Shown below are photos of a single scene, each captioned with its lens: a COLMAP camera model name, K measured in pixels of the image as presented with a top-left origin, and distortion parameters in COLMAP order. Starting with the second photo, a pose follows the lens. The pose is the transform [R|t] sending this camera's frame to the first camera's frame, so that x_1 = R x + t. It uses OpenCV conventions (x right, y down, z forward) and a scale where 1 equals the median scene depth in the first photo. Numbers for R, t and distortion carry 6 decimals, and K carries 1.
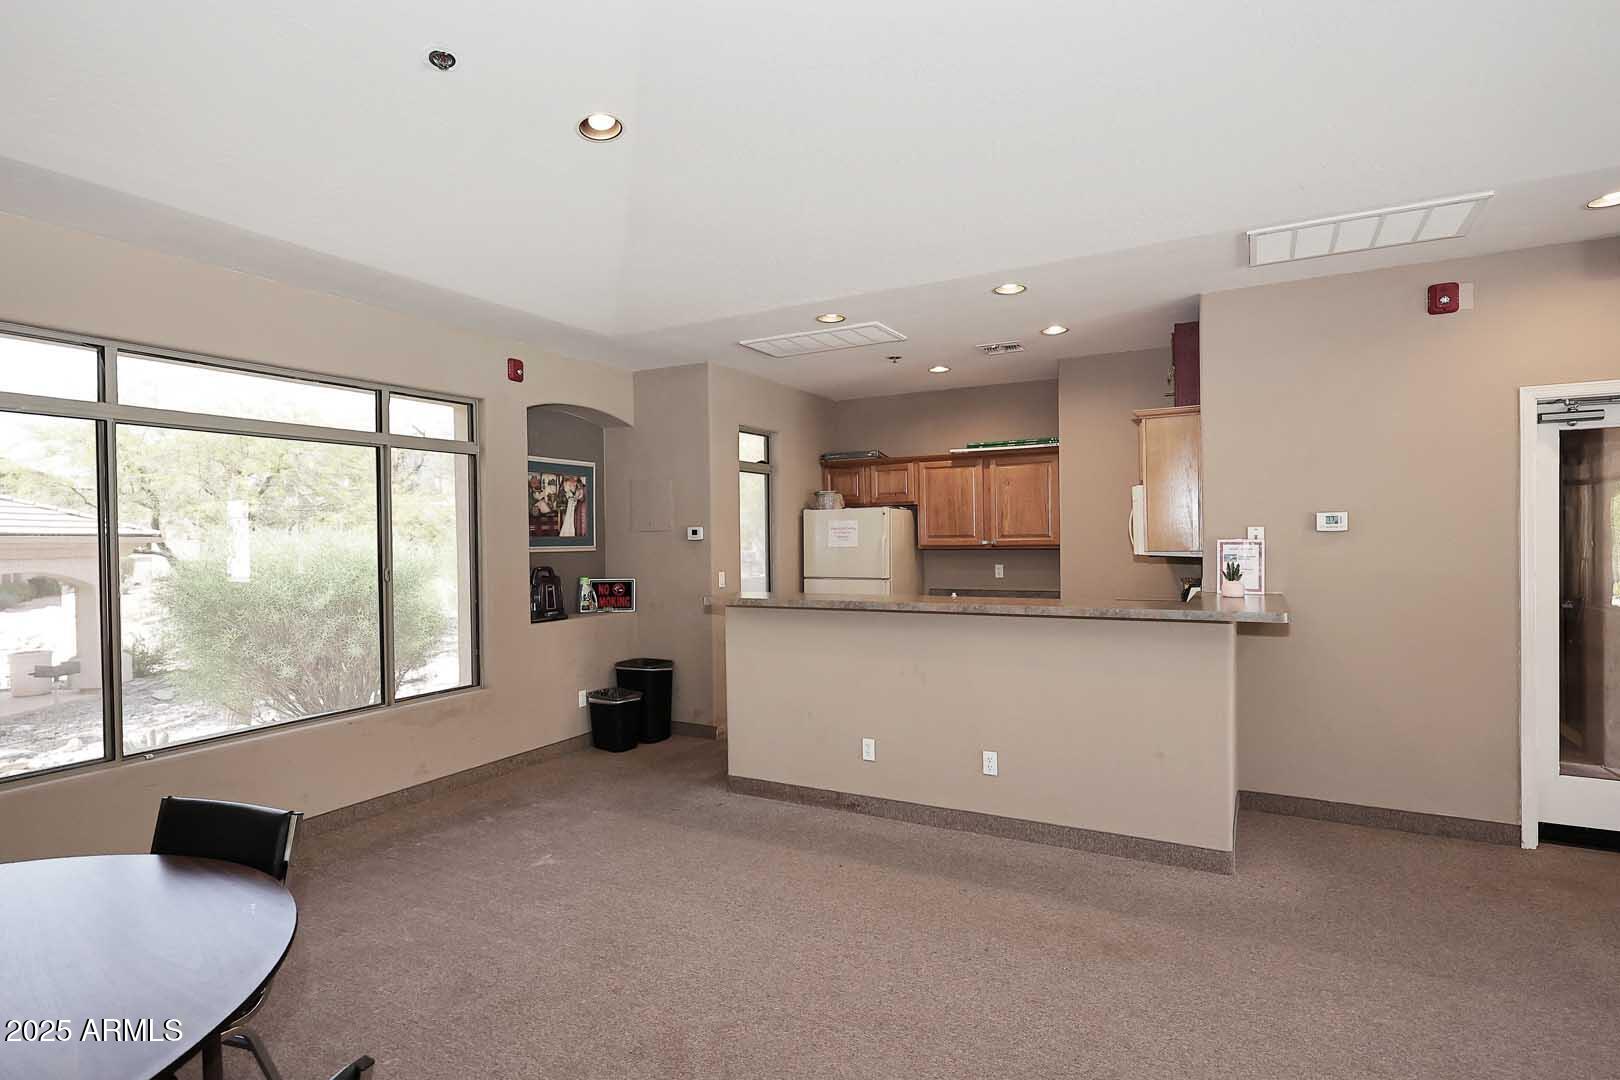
lens RADIAL K [[803.8, 0, 817.4], [0, 803.8, 534.0], [0, 0, 1]] dist [-0.012549, 0.002881]
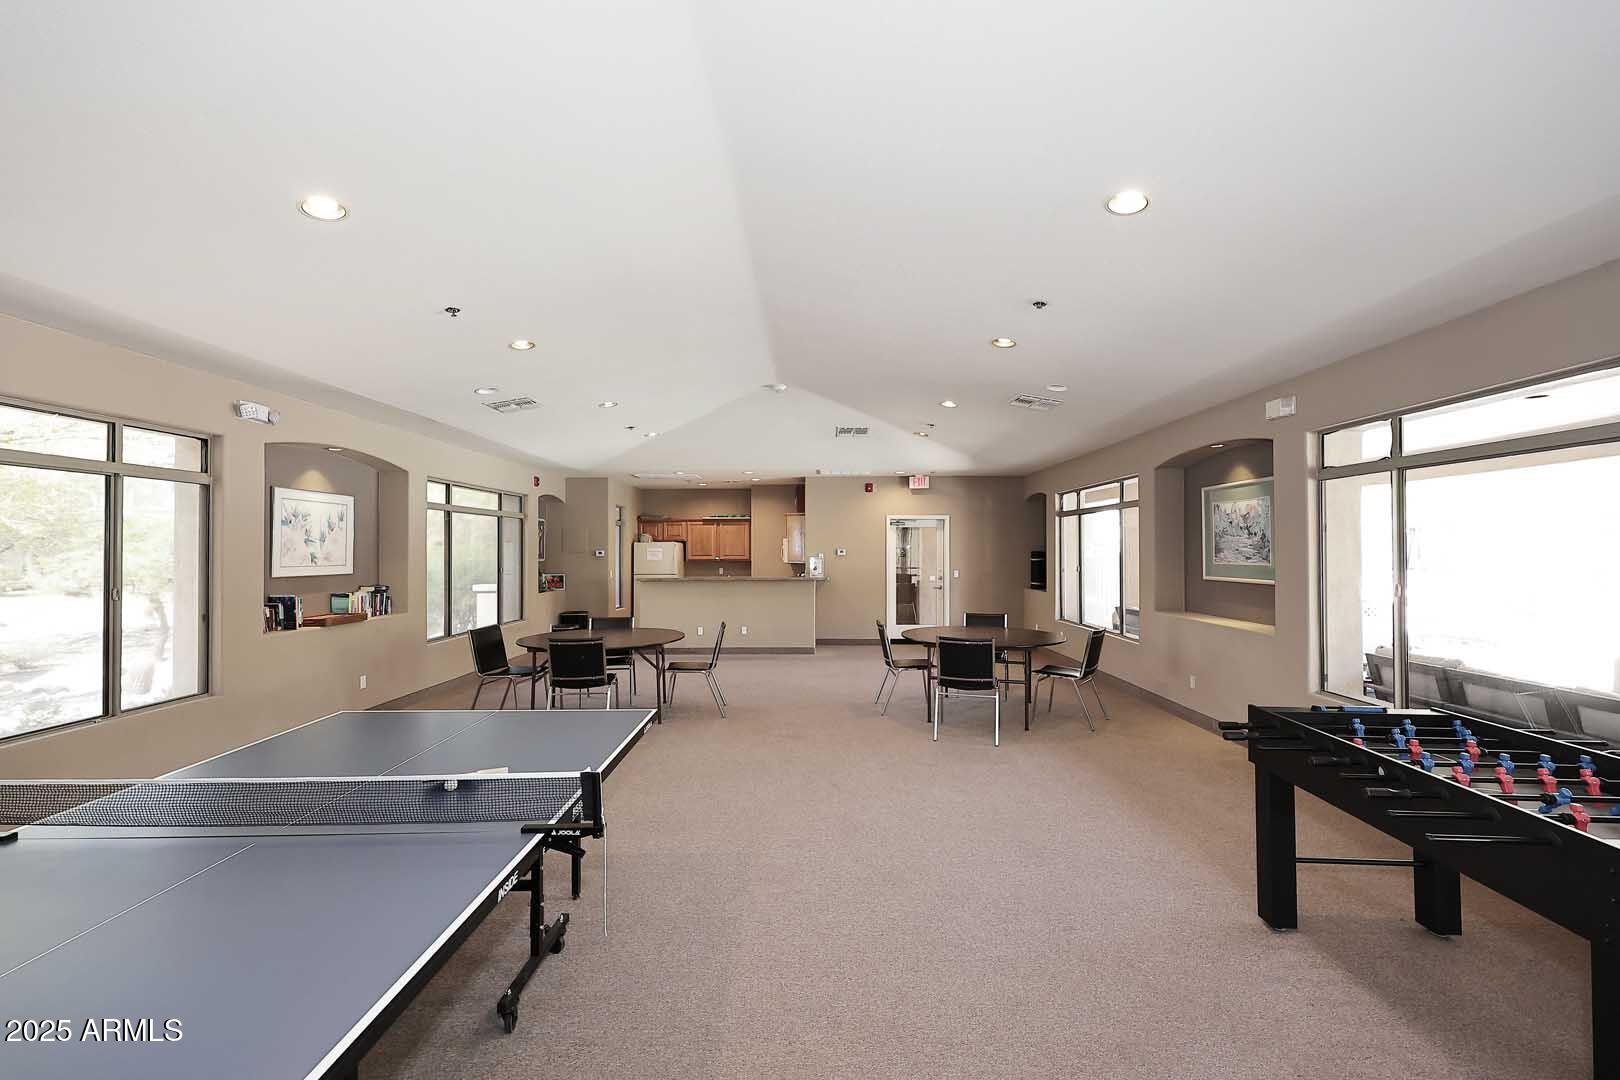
lens RADIAL K [[651.1, 0, 808.4], [0, 651.1, 542.8], [0, 0, 1]] dist [0.001369, 0.000837]
pose [[0.889792, 0.012037, 0.456207, -0.388282], [-0.001322, 0.999716, -0.023799, 0.009102], [-0.456364, 0.020573, 0.889555, -0.729838]]
